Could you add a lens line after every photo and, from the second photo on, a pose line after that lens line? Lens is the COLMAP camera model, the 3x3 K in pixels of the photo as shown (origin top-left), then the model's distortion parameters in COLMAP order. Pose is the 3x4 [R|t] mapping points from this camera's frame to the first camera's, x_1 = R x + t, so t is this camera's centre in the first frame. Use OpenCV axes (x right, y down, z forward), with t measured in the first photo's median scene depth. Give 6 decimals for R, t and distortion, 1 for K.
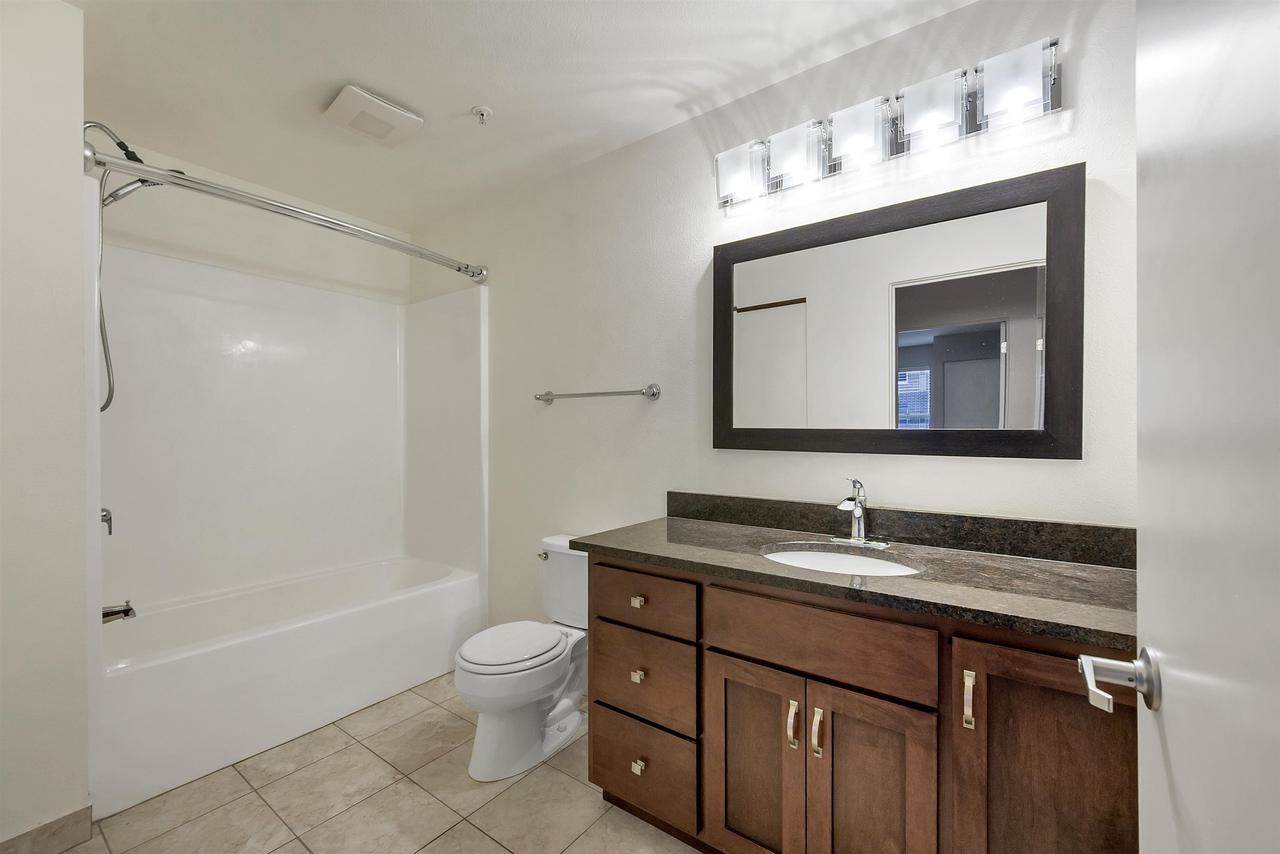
lens RADIAL K [[520.8, 0, 645.3], [0, 520.8, 436.6], [0, 0, 1]] dist [0.000714, 0.000228]
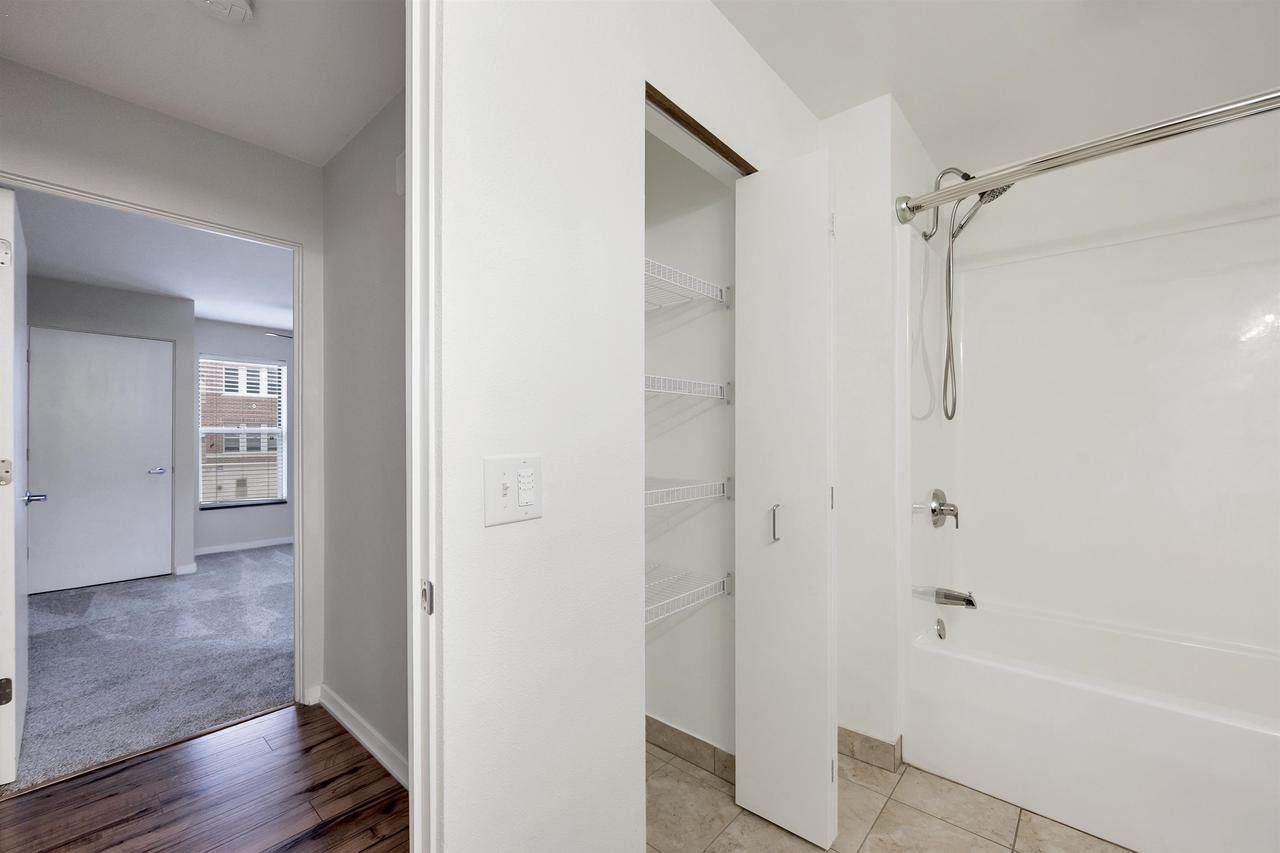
lens RADIAL K [[520.8, 0, 645.3], [0, 520.8, 436.1], [0, 0, 1]] dist [0.000714, 0.000228]
pose [[-0.096880, -0.001049, -0.995296, 0.197655], [-0.004738, 0.999989, -0.000592, -0.008959], [0.995285, 0.004659, -0.096883, 0.525038]]
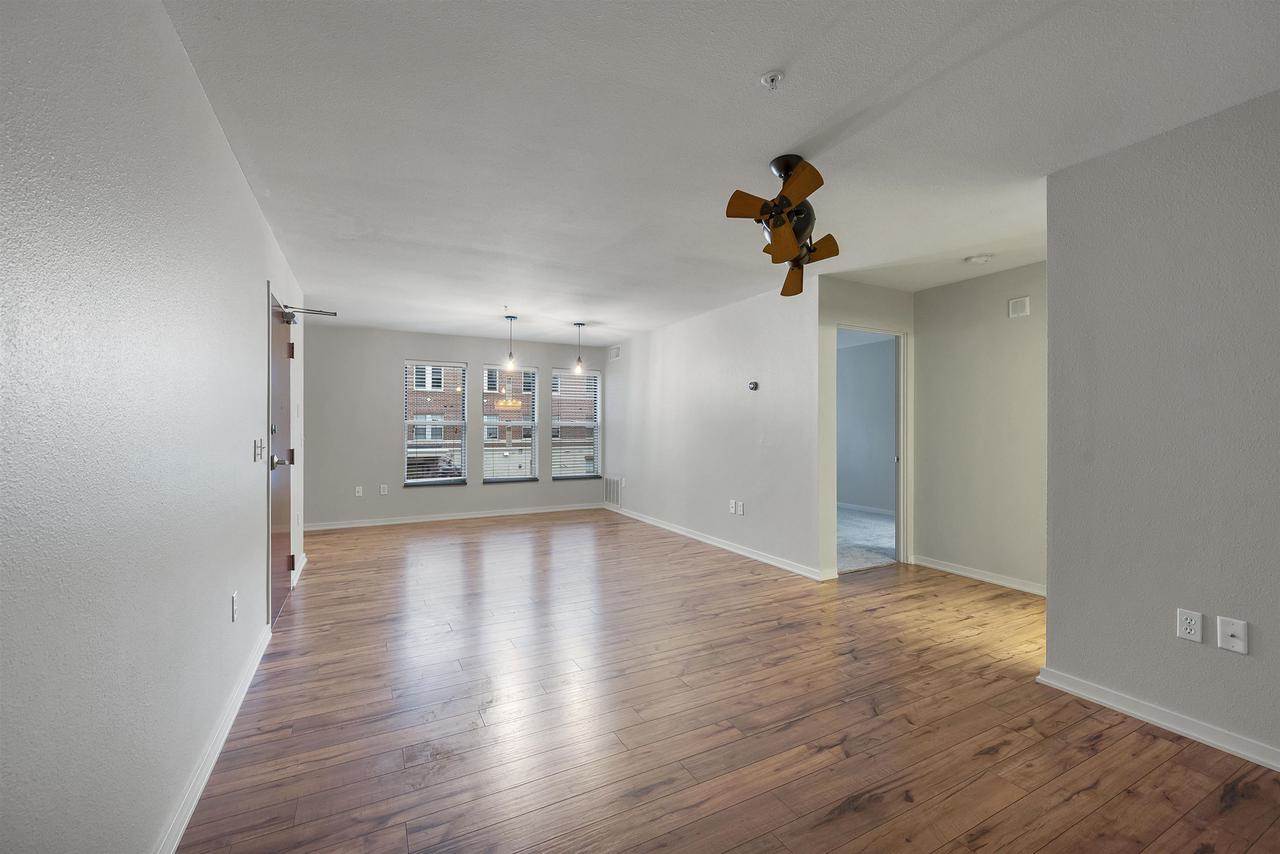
lens RADIAL K [[520.8, 0, 645.3], [0, 520.8, 436.6], [0, 0, 1]] dist [0.000714, 0.000228]
pose [[-0.443020, 0.013229, -0.896414, 2.086445], [-0.009491, 0.999766, 0.019445, -0.003293], [0.896462, 0.017123, -0.442791, -0.605047]]
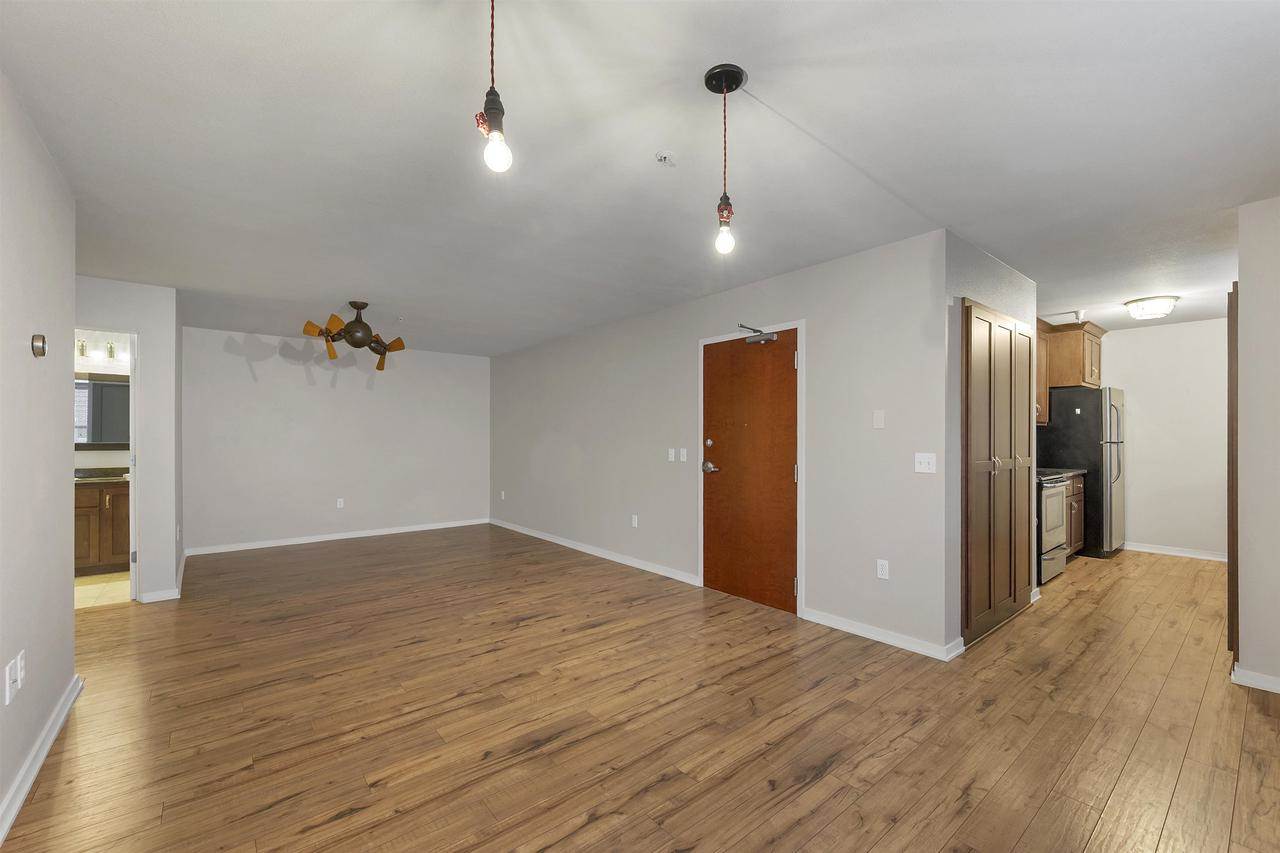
lens RADIAL K [[533.2, 0, 645.6], [0, 533.2, 434.2], [0, 0, 1]] dist [0.000337, -0.000234]
pose [[0.253744, 0.004787, 0.967260, -1.769241], [0.009868, 0.999923, -0.007537, -0.009193], [-0.967221, 0.011457, 0.253677, -3.107598]]
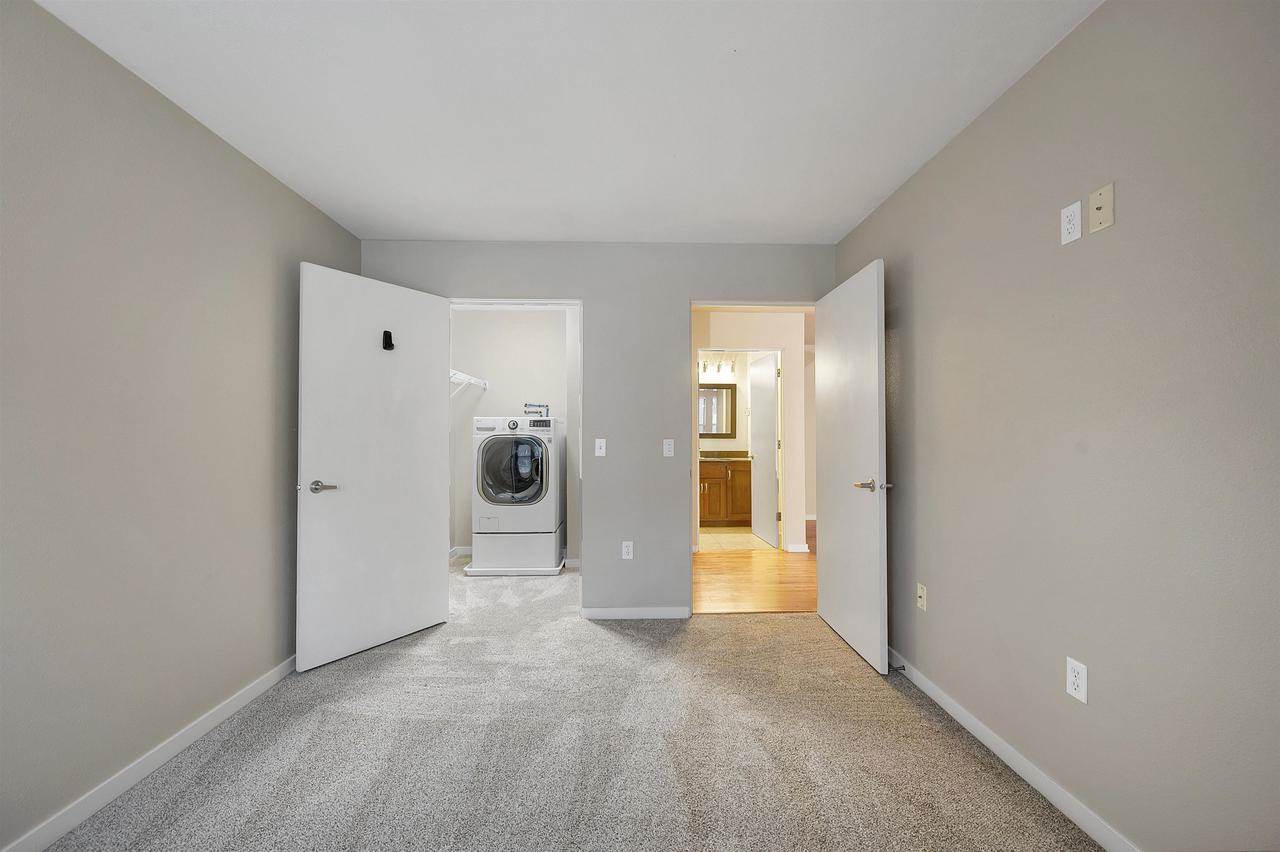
lens RADIAL K [[517.9, 0, 641.2], [0, 517.9, 431.4], [0, 0, 1]] dist [0.000445, -0.000243]
pose [[0.791308, 0.001984, 0.611415, -2.664423], [0.005623, 0.999929, -0.010521, 0.016911], [-0.611392, 0.011764, 0.791240, -2.183076]]
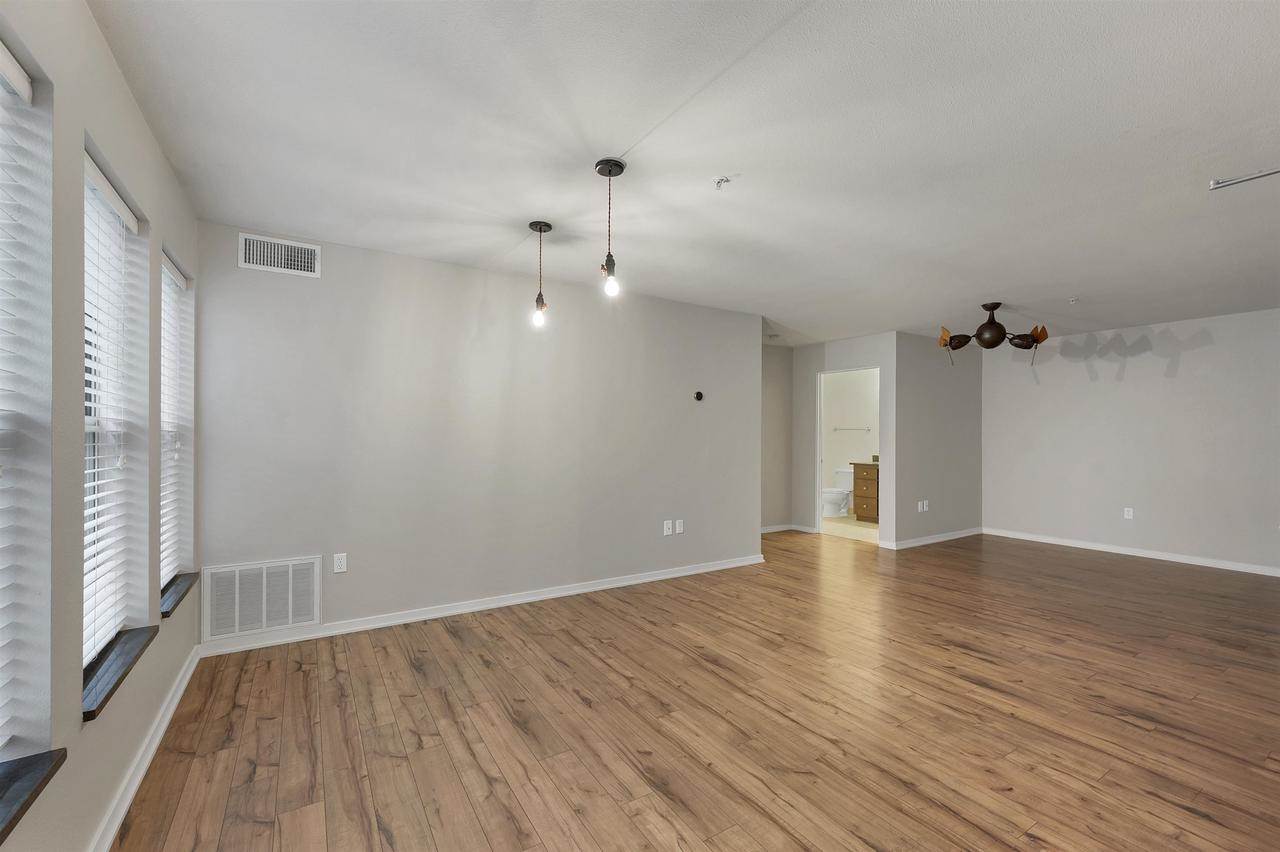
lens RADIAL K [[533.2, 0, 645.6], [0, 533.2, 433.7], [0, 0, 1]] dist [0.000337, -0.000234]
pose [[0.926878, 0.003540, -0.375346, -0.042408], [-0.008472, 0.999898, -0.011491, 0.005243], [0.375267, 0.013831, 0.926814, -4.294099]]
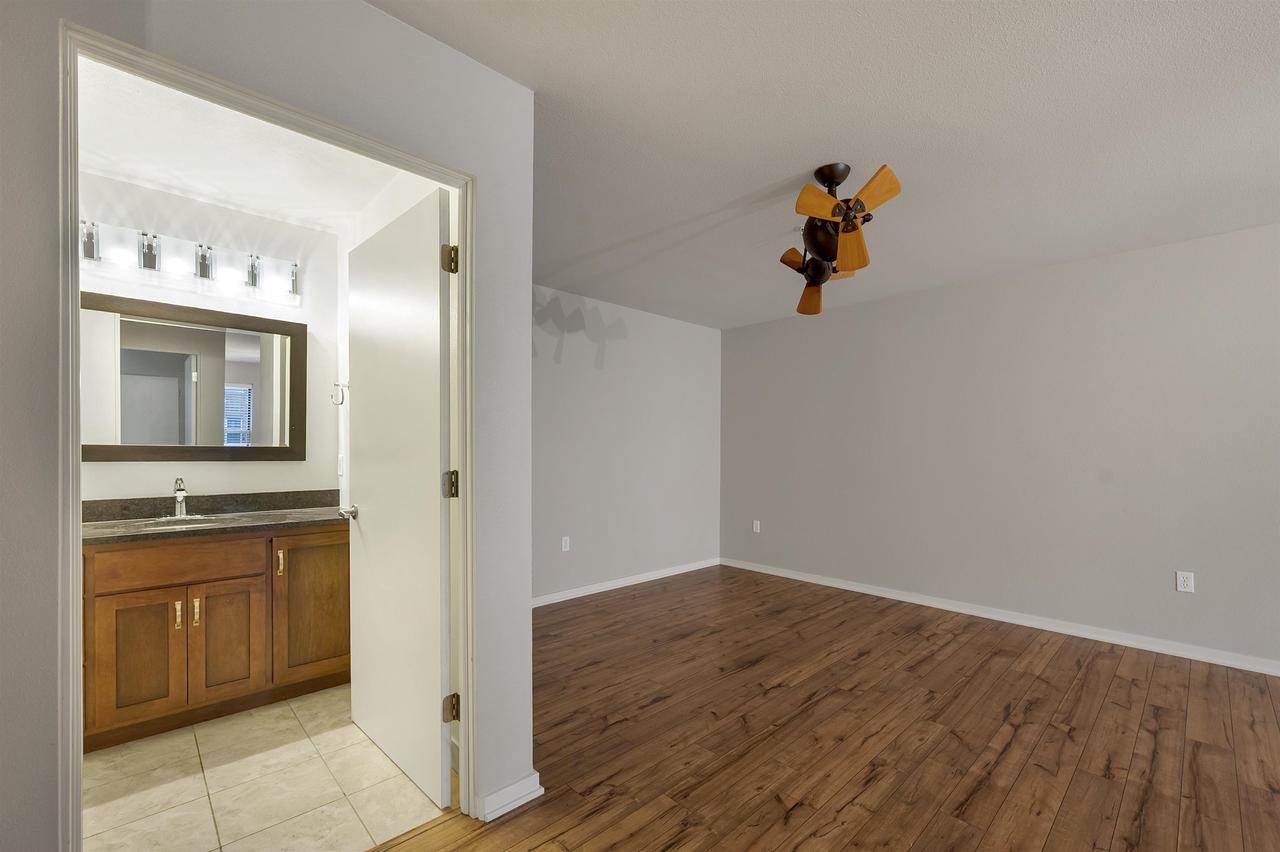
lens RADIAL K [[537.4, 0, 651.0], [0, 537.4, 449.0], [0, 0, 1]] dist [0.000950, -0.000099]
pose [[0.178609, 0.000308, 0.983920, -0.921818], [0.005510, 0.999984, -0.001313, 0.006580], [-0.983905, 0.005656, 0.178604, -0.674413]]
